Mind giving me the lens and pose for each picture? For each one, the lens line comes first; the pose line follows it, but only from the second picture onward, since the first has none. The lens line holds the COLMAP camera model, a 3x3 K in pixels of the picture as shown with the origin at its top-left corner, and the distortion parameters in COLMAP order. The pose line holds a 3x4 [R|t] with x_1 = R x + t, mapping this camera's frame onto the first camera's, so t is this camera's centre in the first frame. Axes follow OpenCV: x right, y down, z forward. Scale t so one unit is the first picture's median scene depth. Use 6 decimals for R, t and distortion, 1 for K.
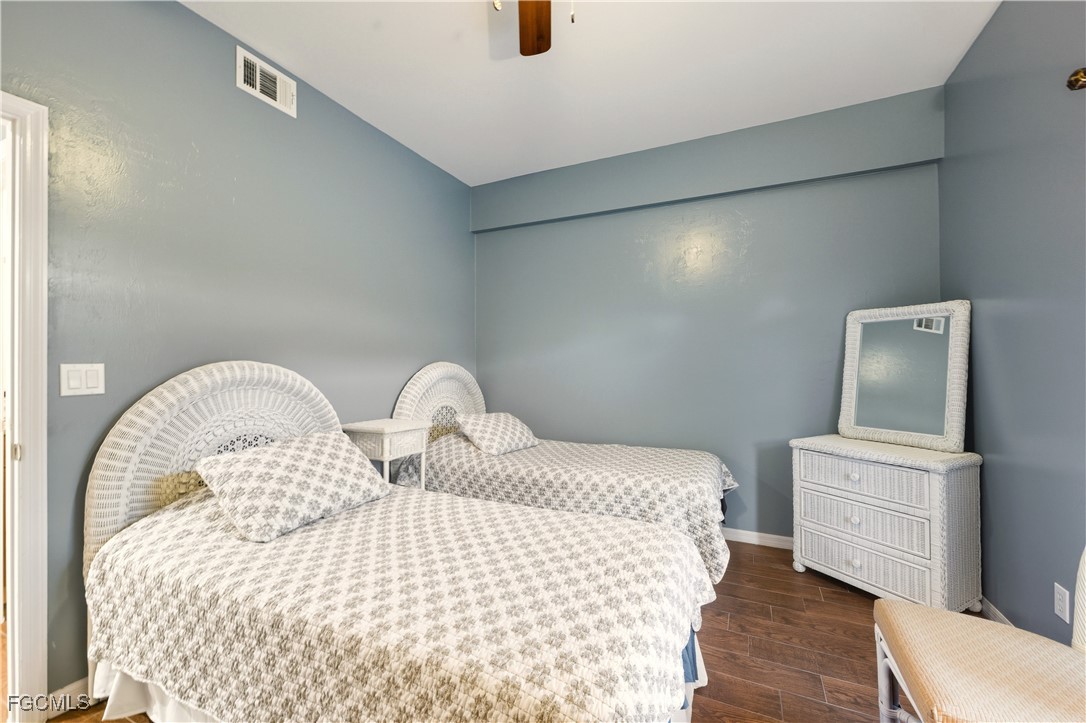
lens RADIAL K [[435.0, 0, 543.5], [0, 435.0, 361.6], [0, 0, 1]] dist [-0.008043, 0.005819]
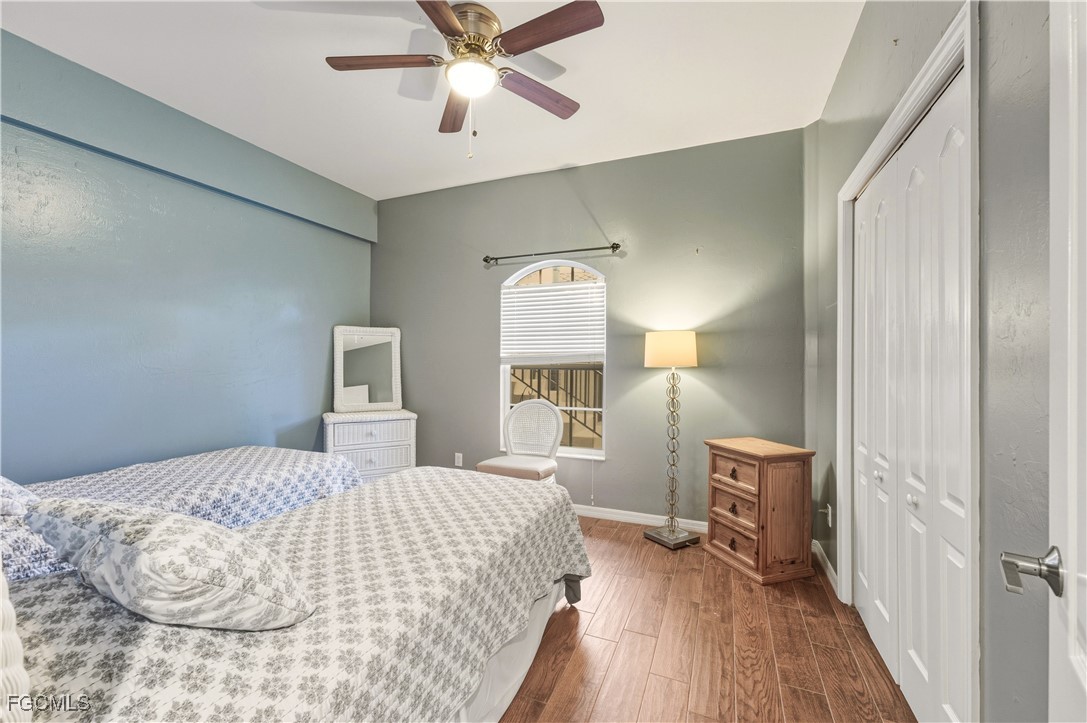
lens RADIAL K [[437.4, 0, 542.8], [0, 437.4, 361.8], [0, 0, 1]] dist [-0.009196, 0.005940]
pose [[-0.038479, 0.007449, 0.999232, -0.886956], [-0.006077, 0.999952, -0.007688, 0.012508], [-0.999241, -0.006368, -0.038432, 0.429023]]
